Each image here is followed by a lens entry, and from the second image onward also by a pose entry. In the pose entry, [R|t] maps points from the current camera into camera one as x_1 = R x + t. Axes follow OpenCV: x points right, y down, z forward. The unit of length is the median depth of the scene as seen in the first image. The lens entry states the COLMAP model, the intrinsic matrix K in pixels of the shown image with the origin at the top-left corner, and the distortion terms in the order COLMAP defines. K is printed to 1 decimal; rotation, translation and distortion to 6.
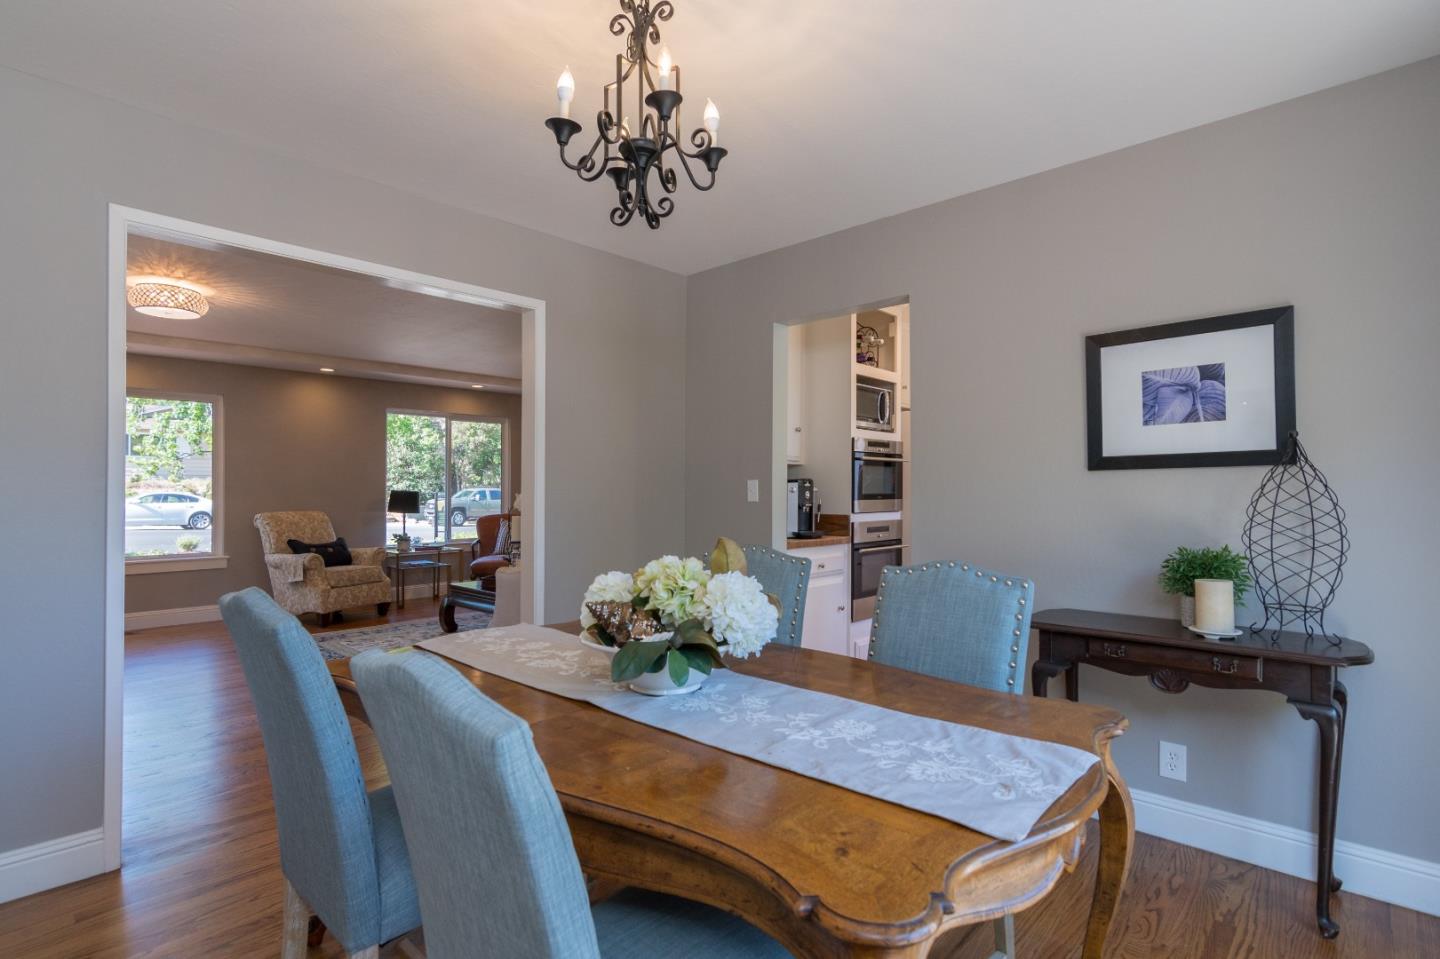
lens RADIAL K [[696.5, 0, 707.3], [0, 696.5, 481.9], [0, 0, 1]] dist [-0.006757, -0.000600]
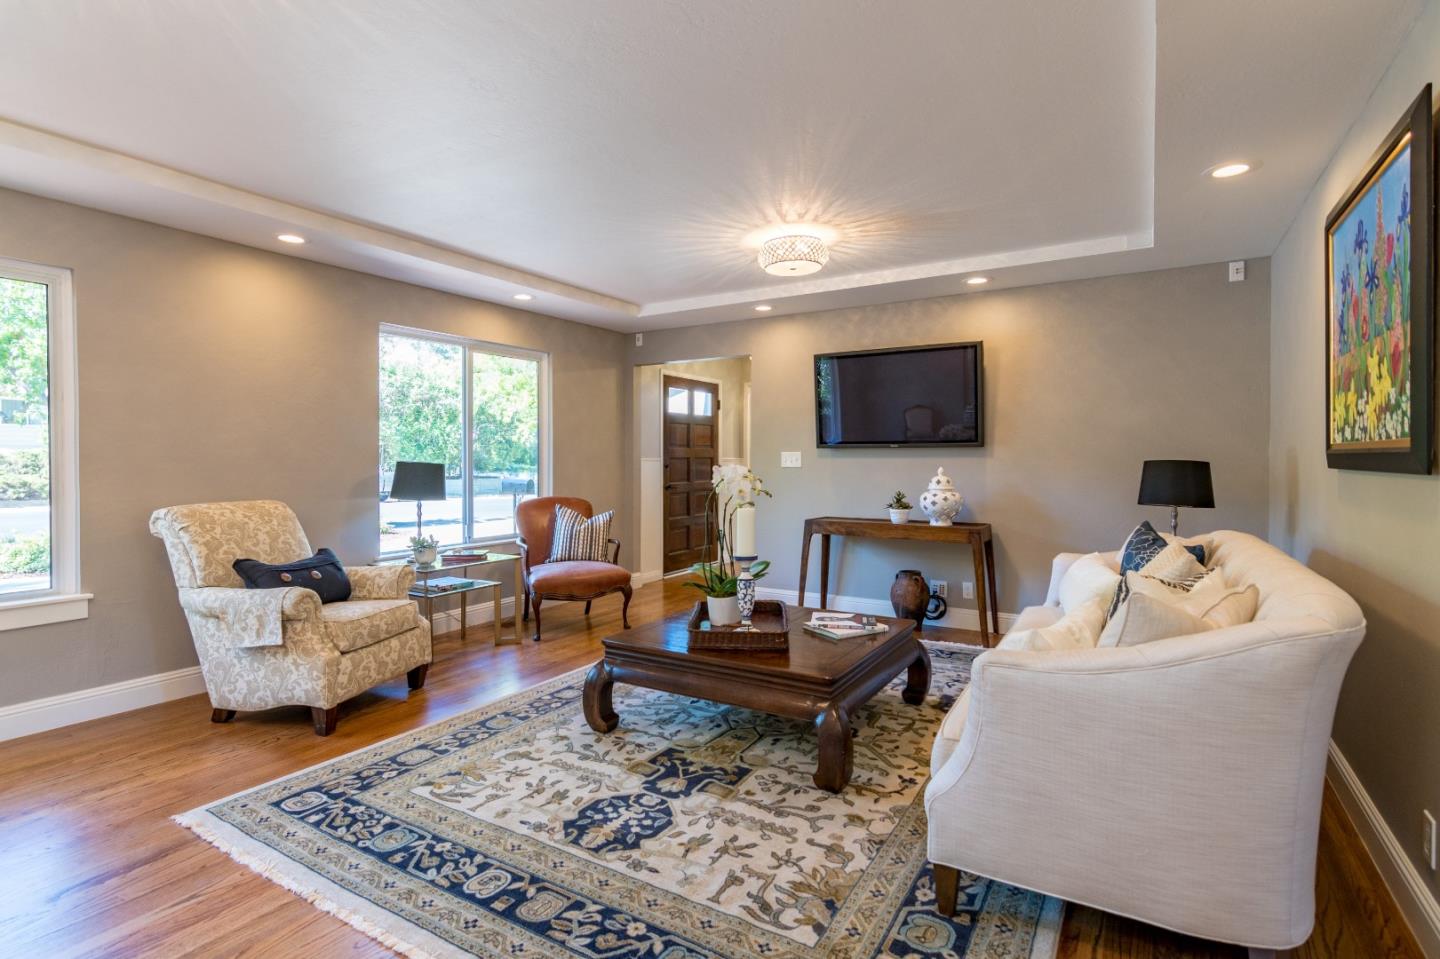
lens RADIAL K [[696.5, 0, 727.1], [0, 696.5, 467.7], [0, 0, 1]] dist [-0.006757, -0.000600]
pose [[0.977713, -0.003699, 0.209914, -0.348004], [-0.001245, 0.999725, 0.023415, 0.003712], [-0.209943, -0.023154, 0.977439, 0.419933]]
